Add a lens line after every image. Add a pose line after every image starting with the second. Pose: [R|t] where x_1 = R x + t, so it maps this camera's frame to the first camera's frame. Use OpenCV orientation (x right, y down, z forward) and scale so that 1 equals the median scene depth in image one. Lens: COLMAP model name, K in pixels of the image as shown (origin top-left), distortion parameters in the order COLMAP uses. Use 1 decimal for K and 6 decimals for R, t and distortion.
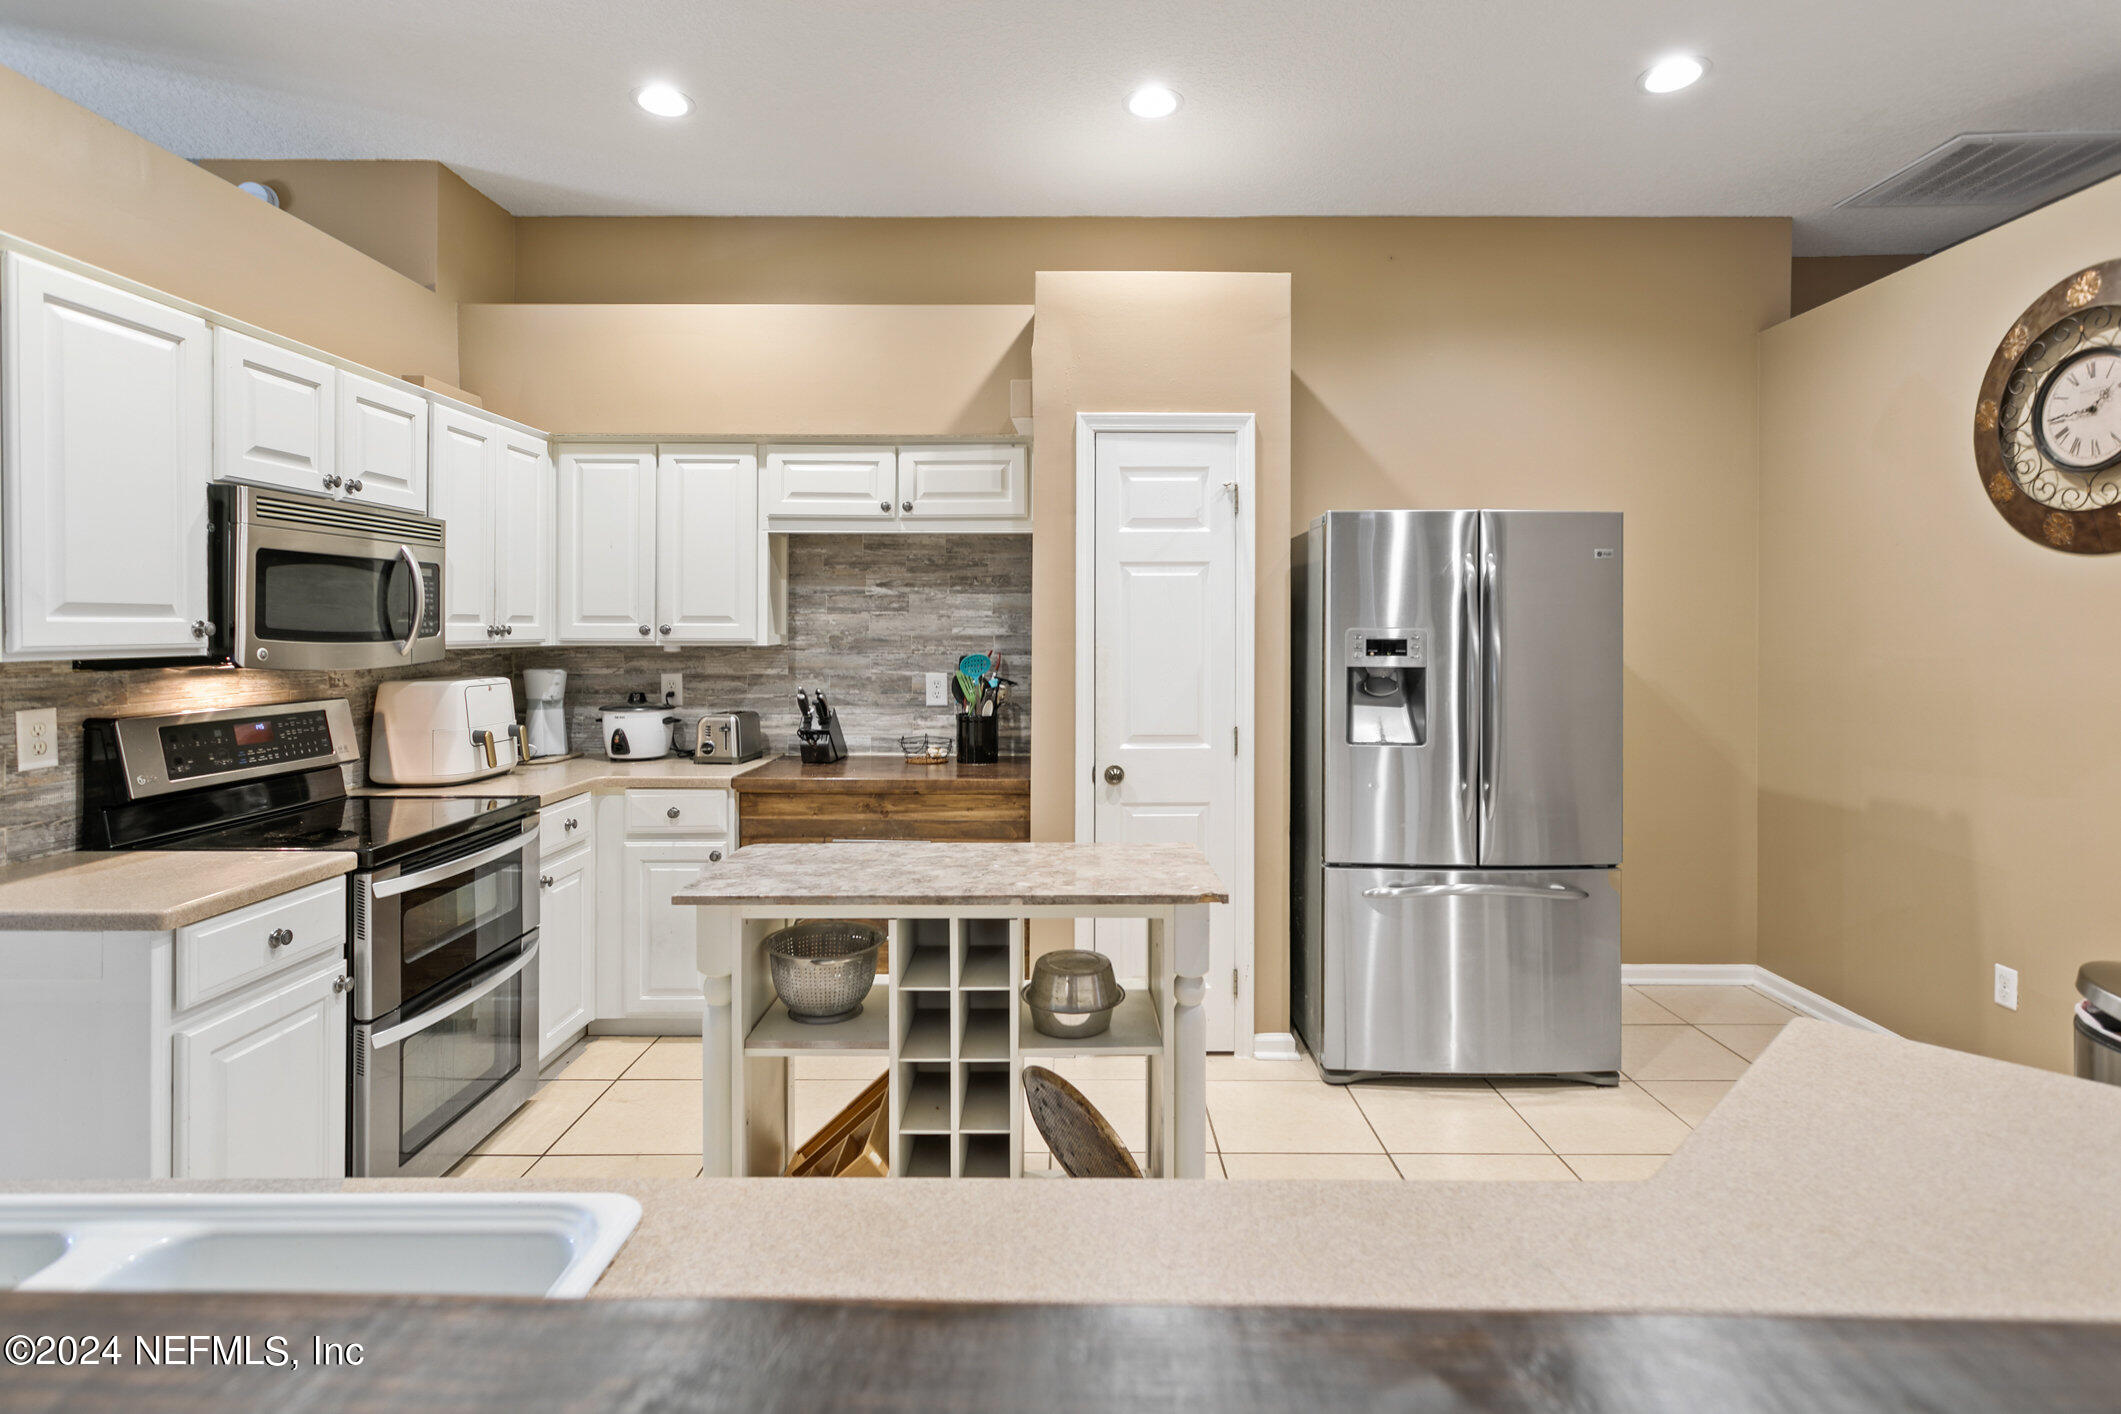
lens RADIAL K [[1040.9, 0, 1067.8], [0, 1040.9, 634.1], [0, 0, 1]] dist [0.002846, 0.001096]
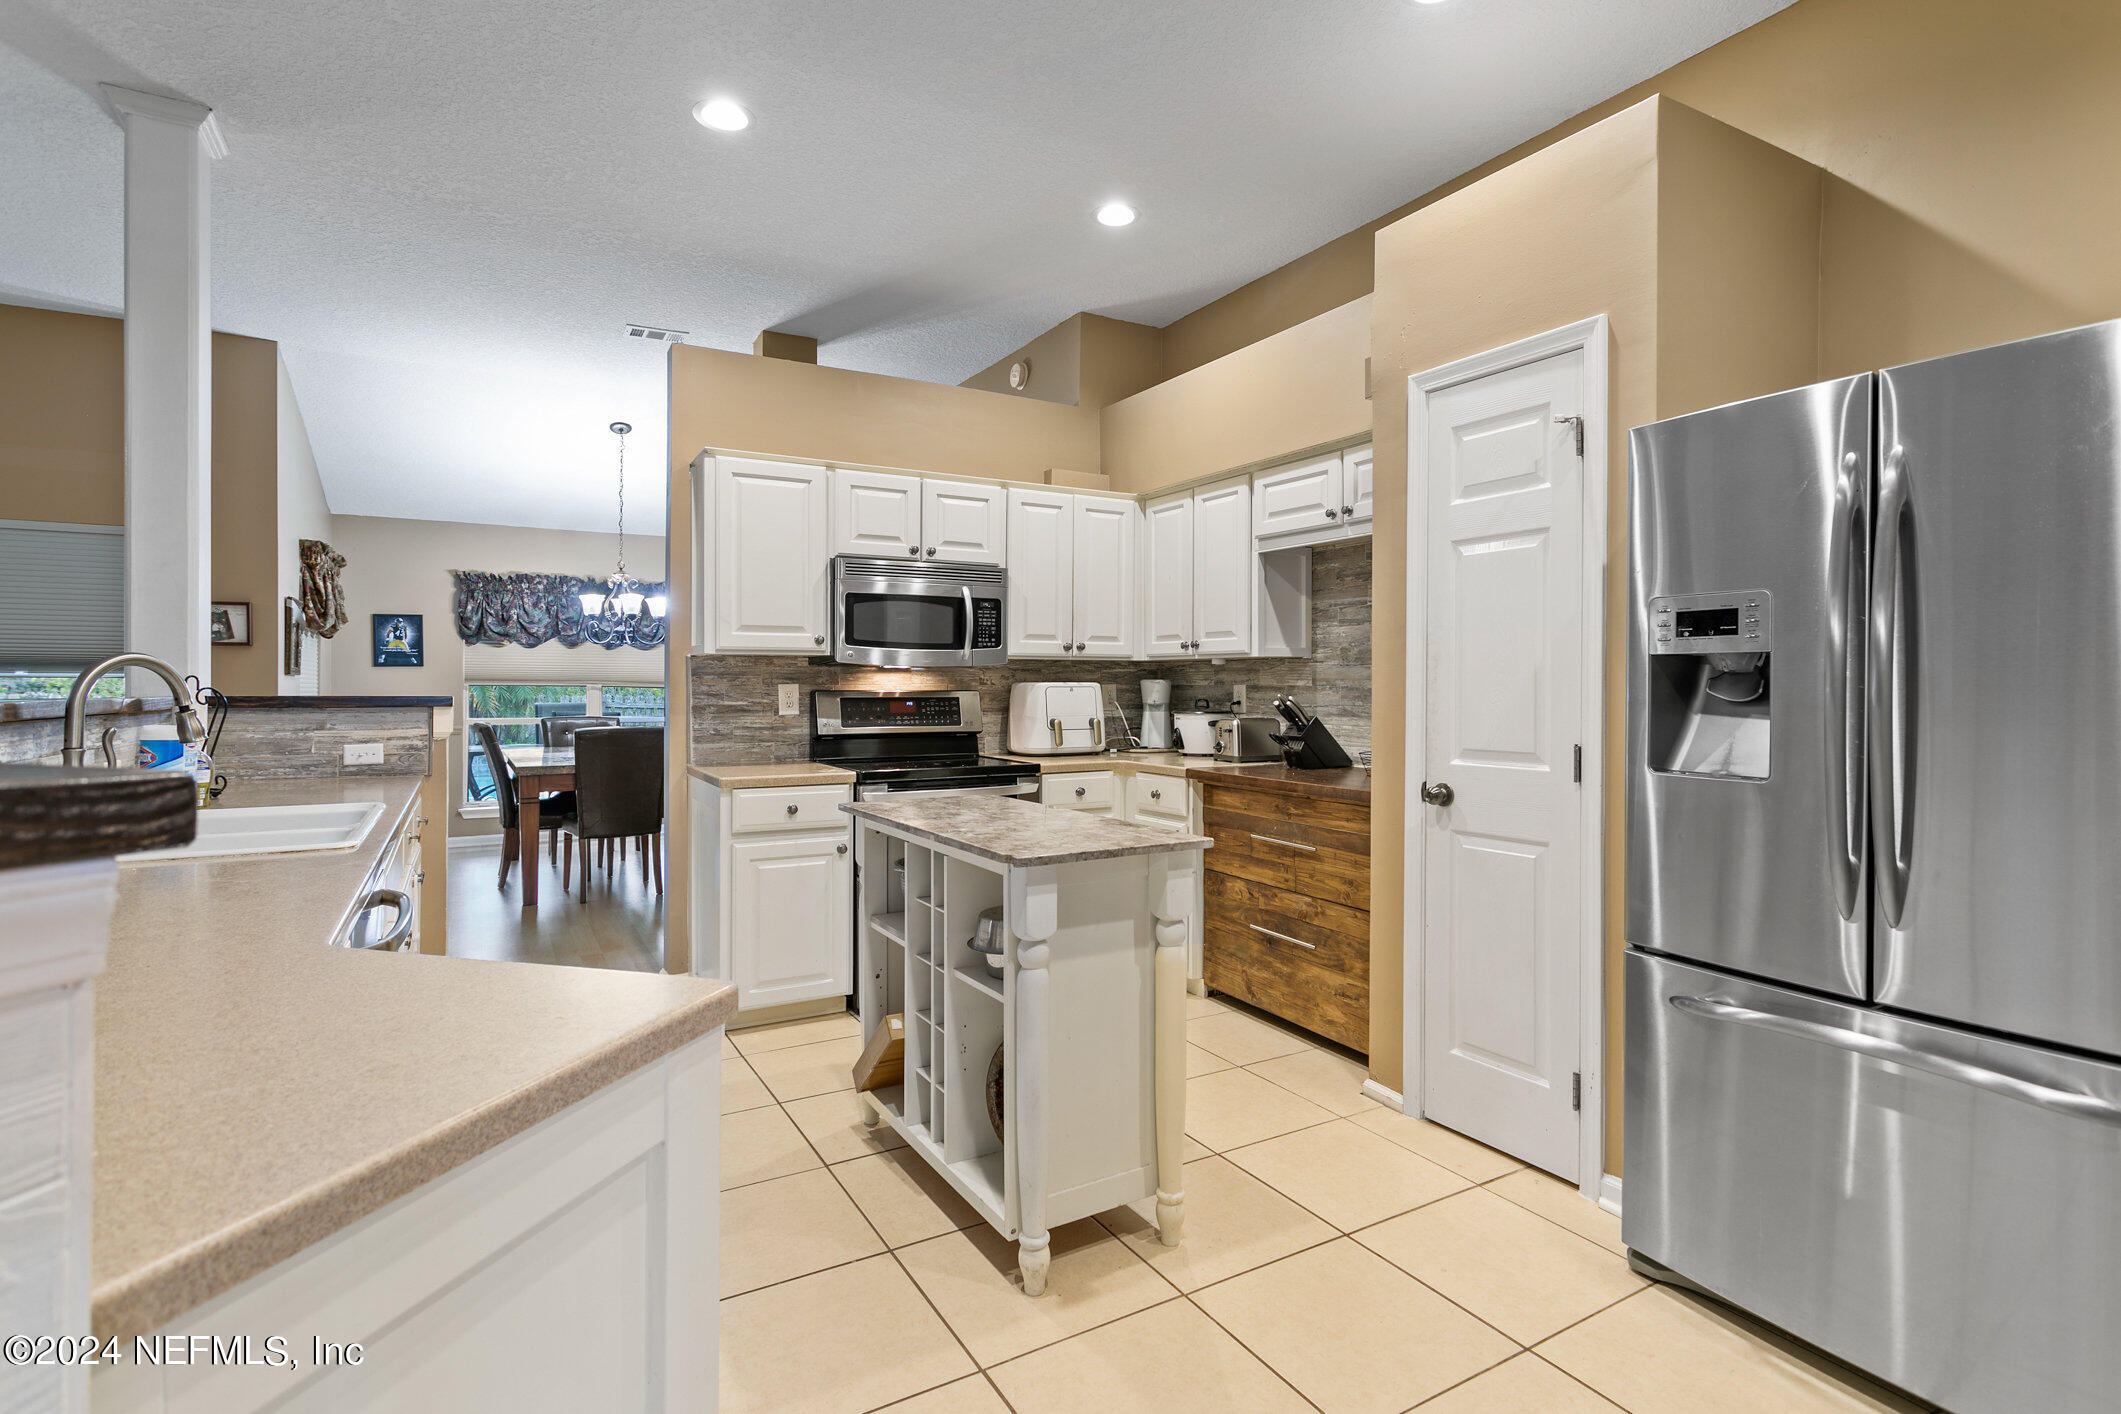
lens RADIAL K [[1030.1, 0, 1064.3], [0, 1030.1, 695.9], [0, 0, 1]] dist [-0.001098, -0.000241]
pose [[0.501842, 0.009439, -0.864908, 0.562273], [-0.004451, 0.999955, 0.008330, 0.045849], [0.864948, -0.000331, 0.501861, 0.291126]]
